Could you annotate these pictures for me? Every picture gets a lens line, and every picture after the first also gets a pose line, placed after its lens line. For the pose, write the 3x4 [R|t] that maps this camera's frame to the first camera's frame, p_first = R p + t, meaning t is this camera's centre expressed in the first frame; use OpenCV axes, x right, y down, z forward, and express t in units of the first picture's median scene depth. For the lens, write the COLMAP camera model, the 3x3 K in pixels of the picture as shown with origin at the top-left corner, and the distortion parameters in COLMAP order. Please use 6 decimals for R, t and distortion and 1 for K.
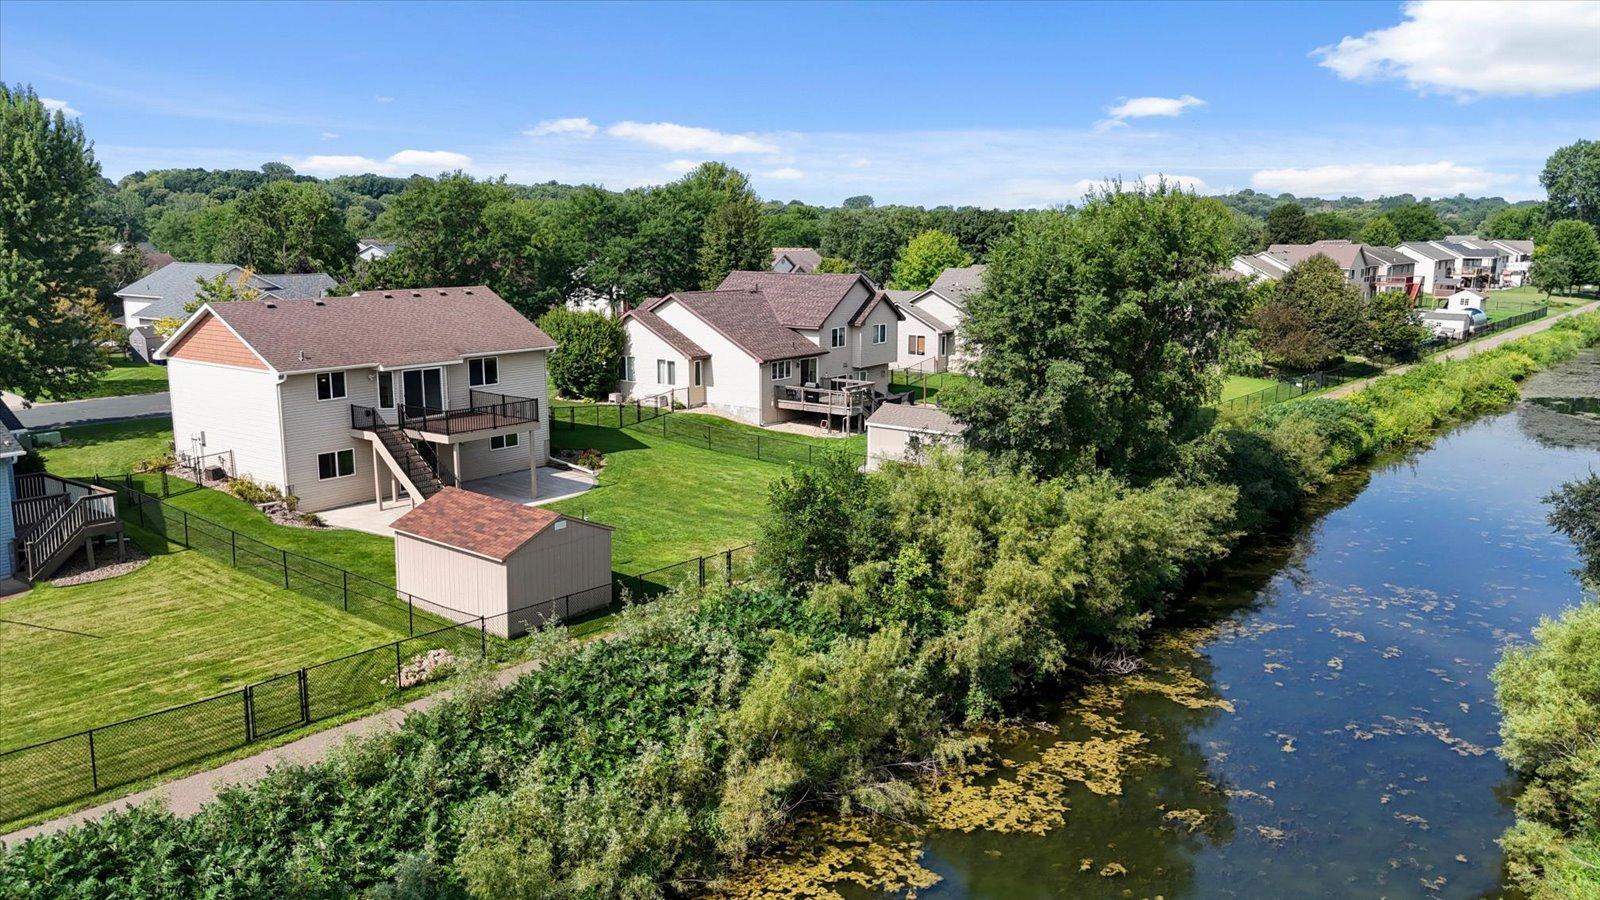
lens RADIAL K [[1177.1, 0, 808.2], [0, 1177.1, 453.3], [0, 0, 1]] dist [0.061266, -0.055651]
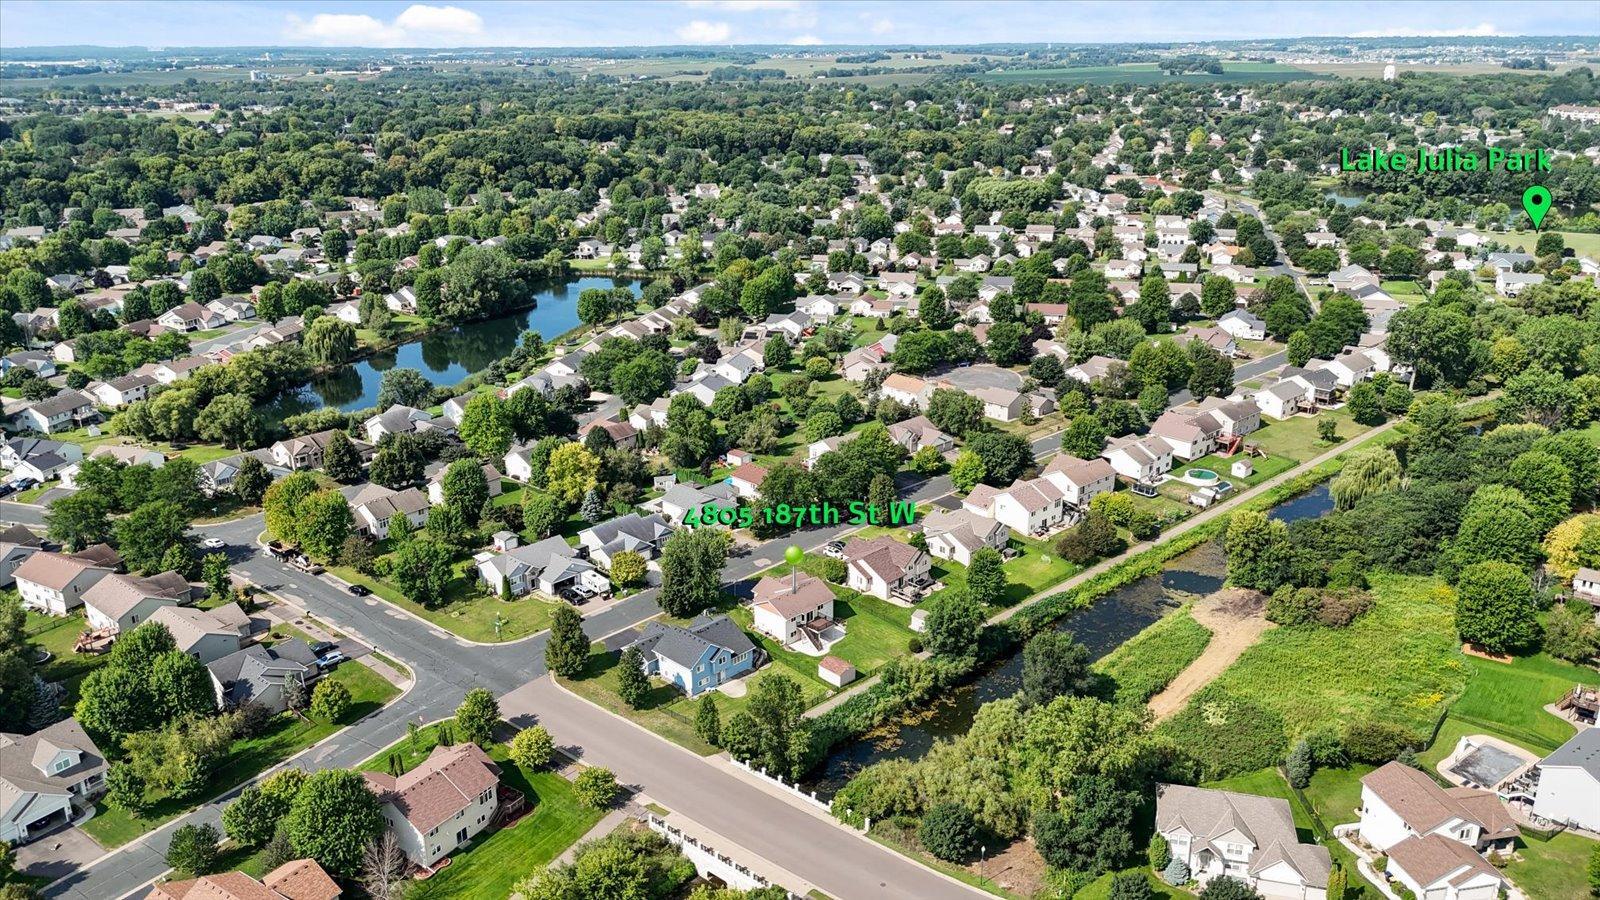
lens RADIAL K [[1177.1, 0, 798.1], [0, 1177.1, 452.2], [0, 0, 1]] dist [0.061266, -0.055651]
pose [[0.990335, 0.039495, -0.132956, 0.269721], [-0.019056, 0.988254, 0.151627, -1.774012], [0.137383, -0.147628, 0.979455, -4.360729]]
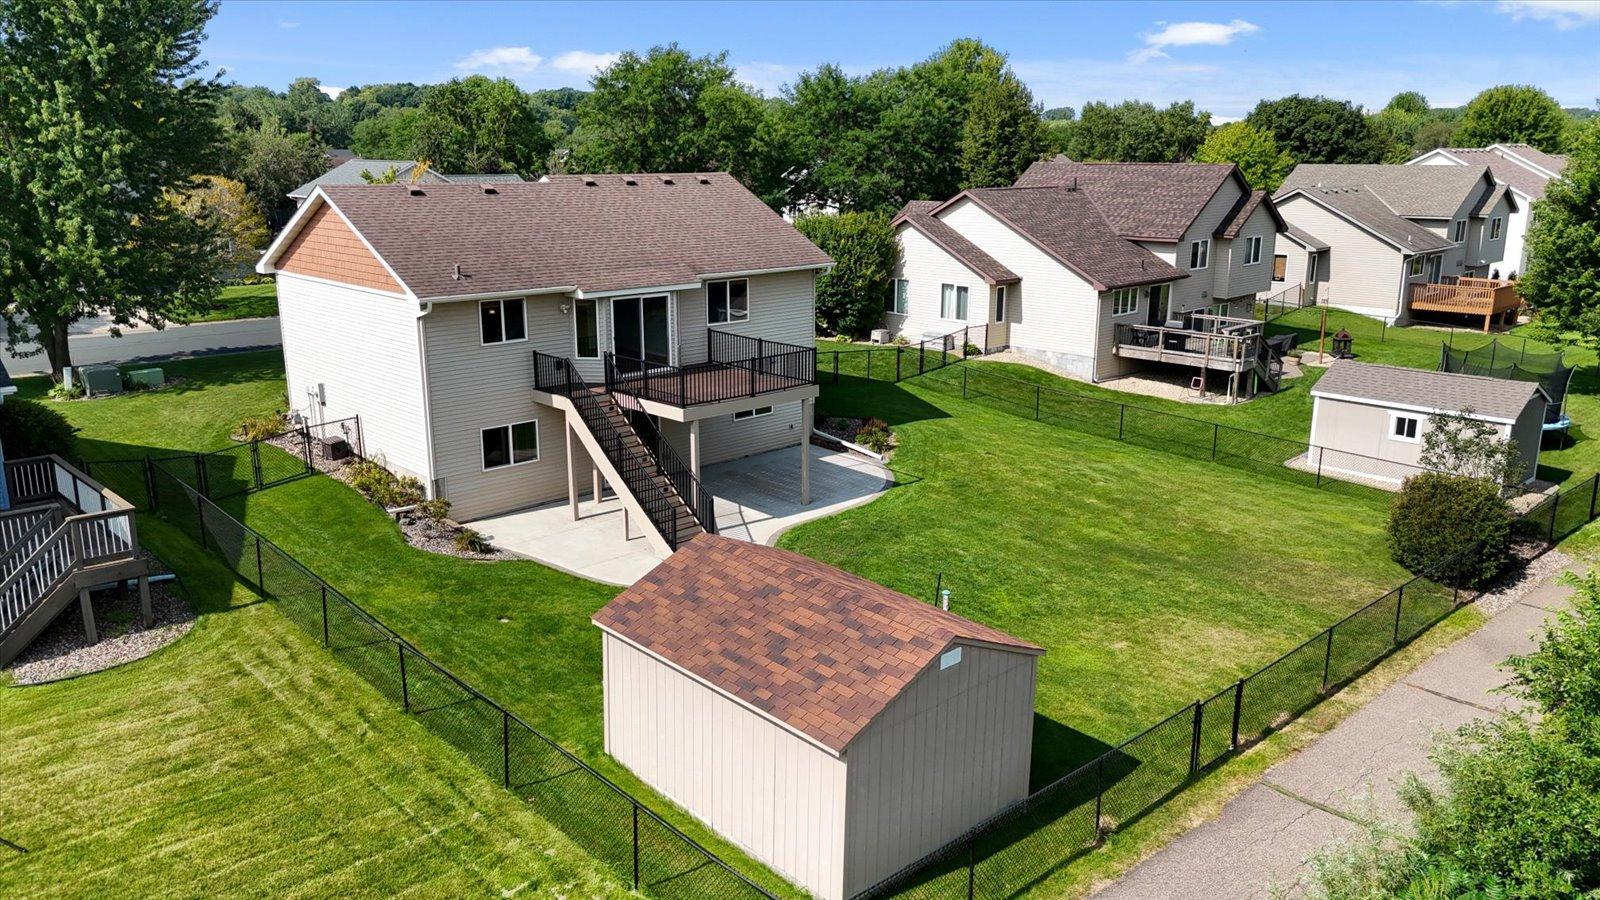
lens RADIAL K [[1177.1, 0, 795.7], [0, 1177.1, 443.1], [0, 0, 1]] dist [0.061266, -0.055651]
pose [[0.986851, 0.038985, -0.156861, -0.183840], [-0.029837, 0.997737, 0.060259, -0.042948], [0.158855, -0.054787, 0.985781, 0.500152]]
